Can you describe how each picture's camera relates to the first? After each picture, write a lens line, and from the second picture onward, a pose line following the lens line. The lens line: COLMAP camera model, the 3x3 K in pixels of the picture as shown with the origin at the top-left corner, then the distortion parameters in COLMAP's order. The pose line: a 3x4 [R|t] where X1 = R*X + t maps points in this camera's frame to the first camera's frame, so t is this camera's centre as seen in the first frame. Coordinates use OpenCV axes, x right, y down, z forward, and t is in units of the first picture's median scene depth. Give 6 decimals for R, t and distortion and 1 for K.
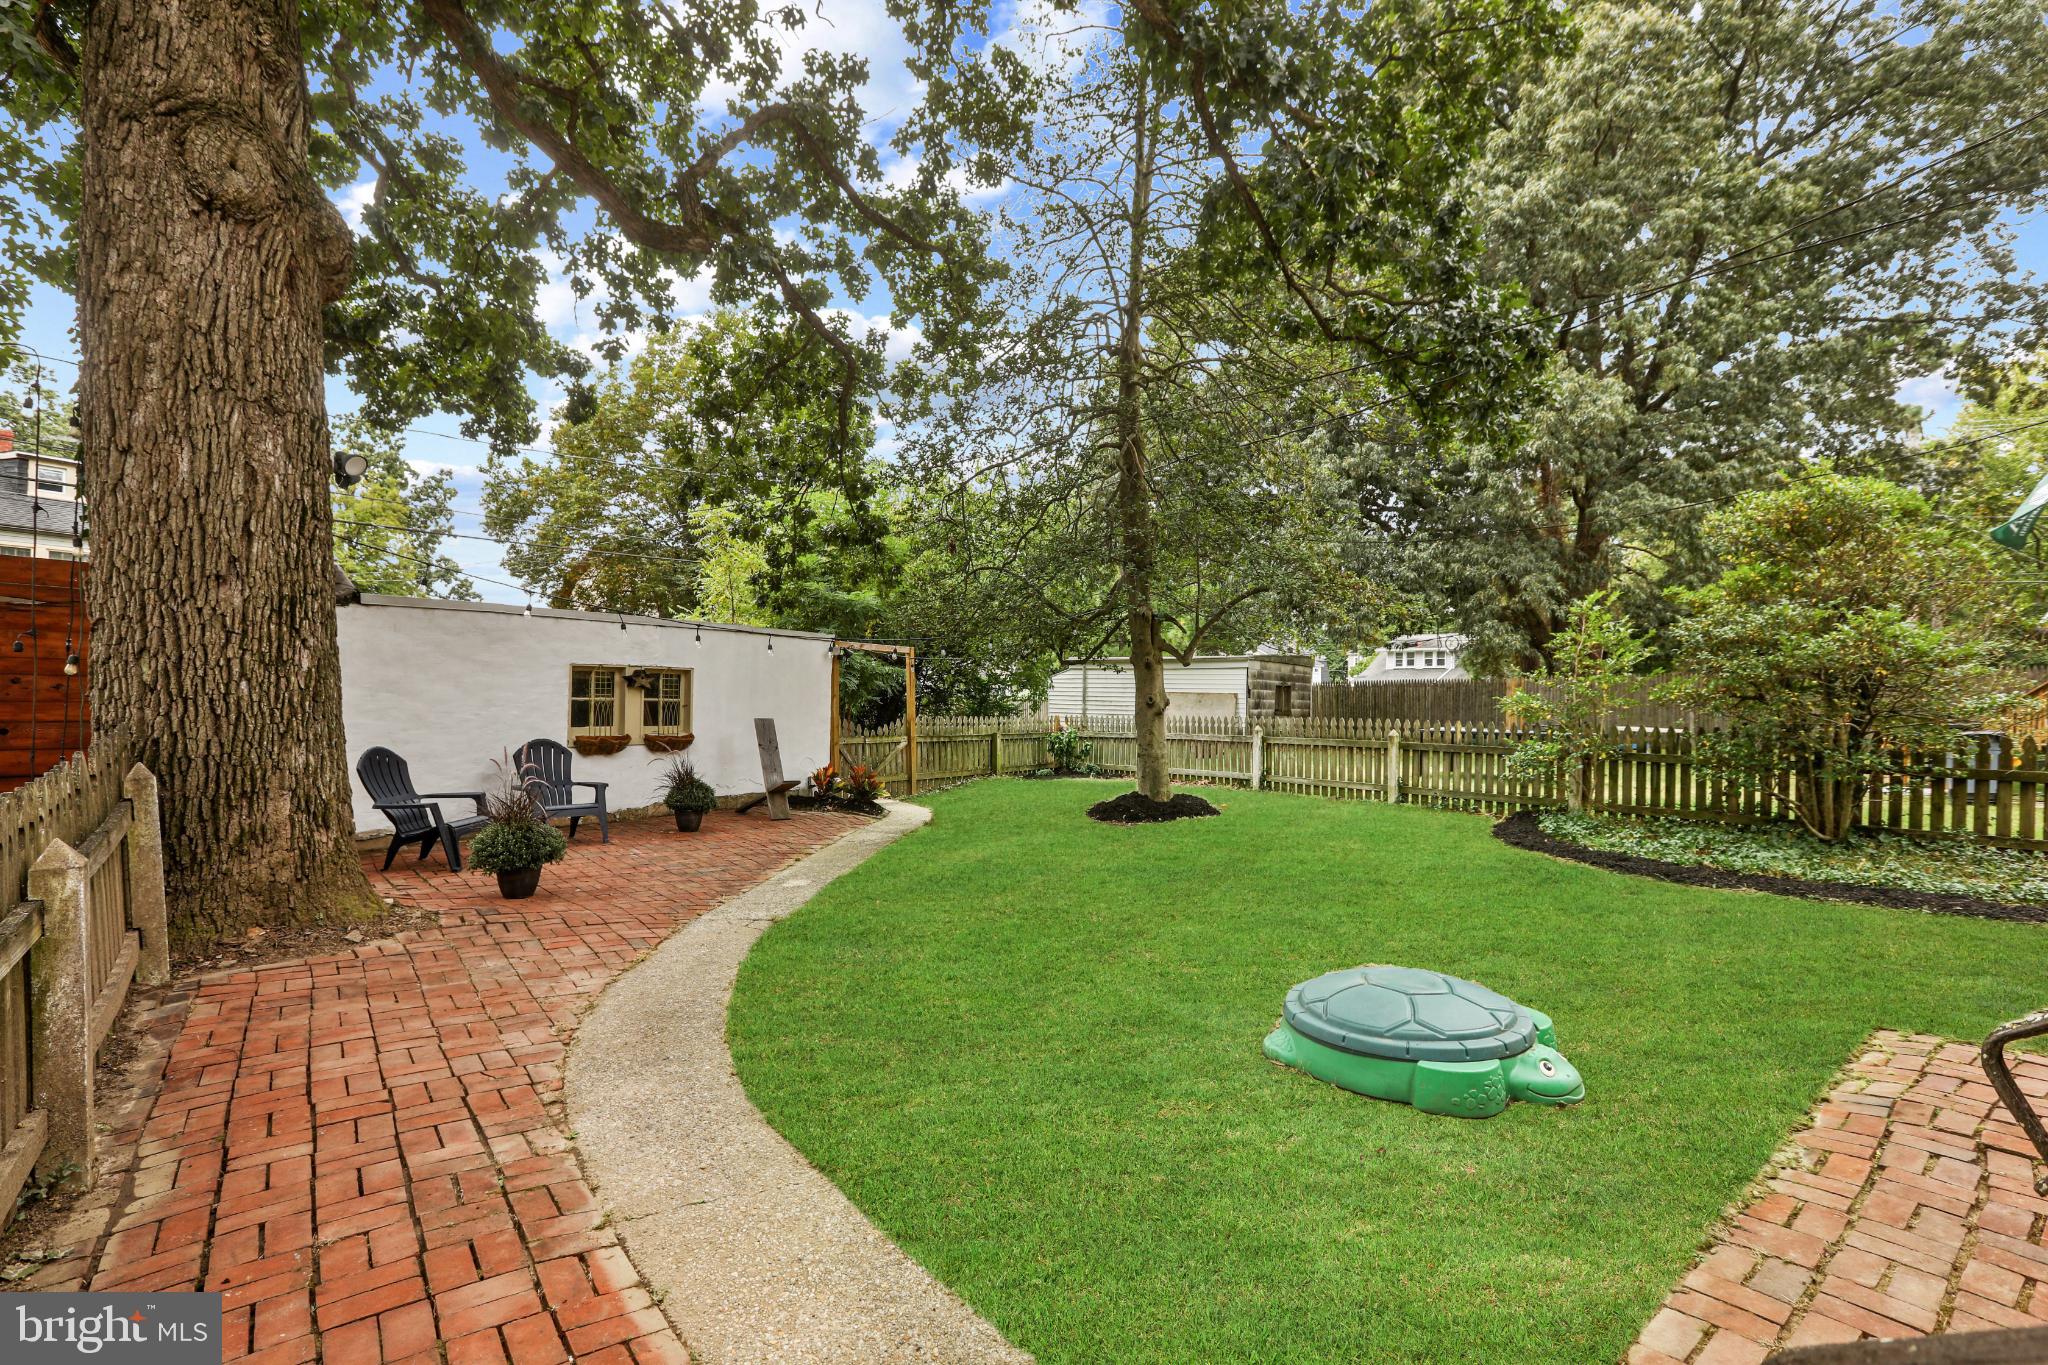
lens RADIAL K [[949.8, 0, 1036.7], [0, 949.8, 697.2], [0, 0, 1]] dist [-0.002696, 0.002571]
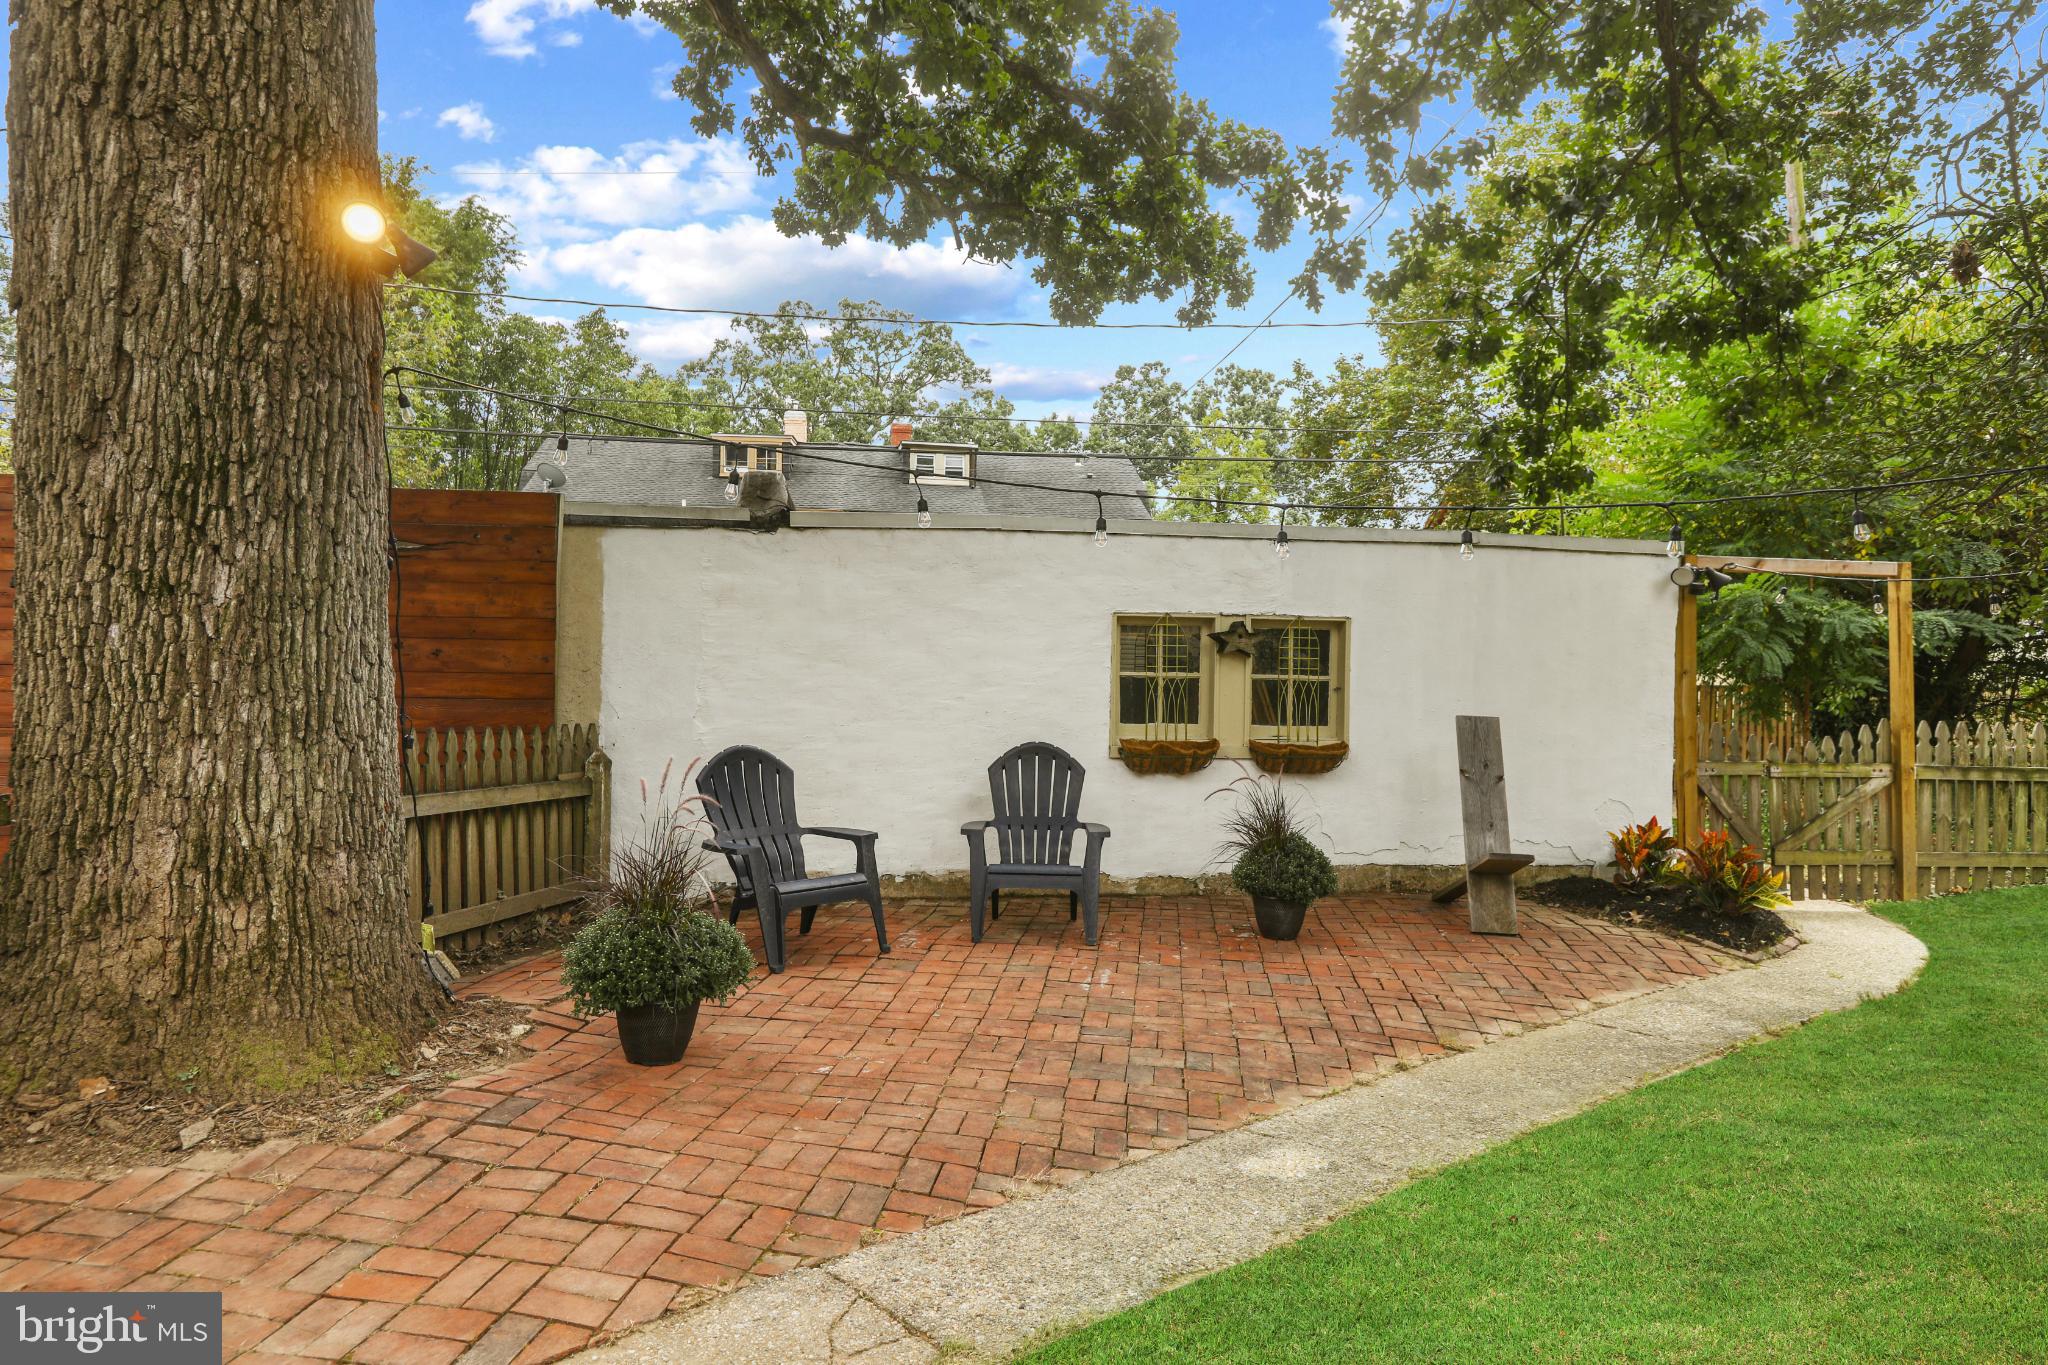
lens RADIAL K [[1223.6, 0, 1021.0], [0, 1223.6, 684.6], [0, 0, 1]] dist [-0.001812, 0.003794]
pose [[0.667938, 0.004936, -0.744201, 0.036780], [-0.005487, 0.999983, 0.001708, 0.011051], [0.744197, 0.002943, 0.667954, 0.708569]]
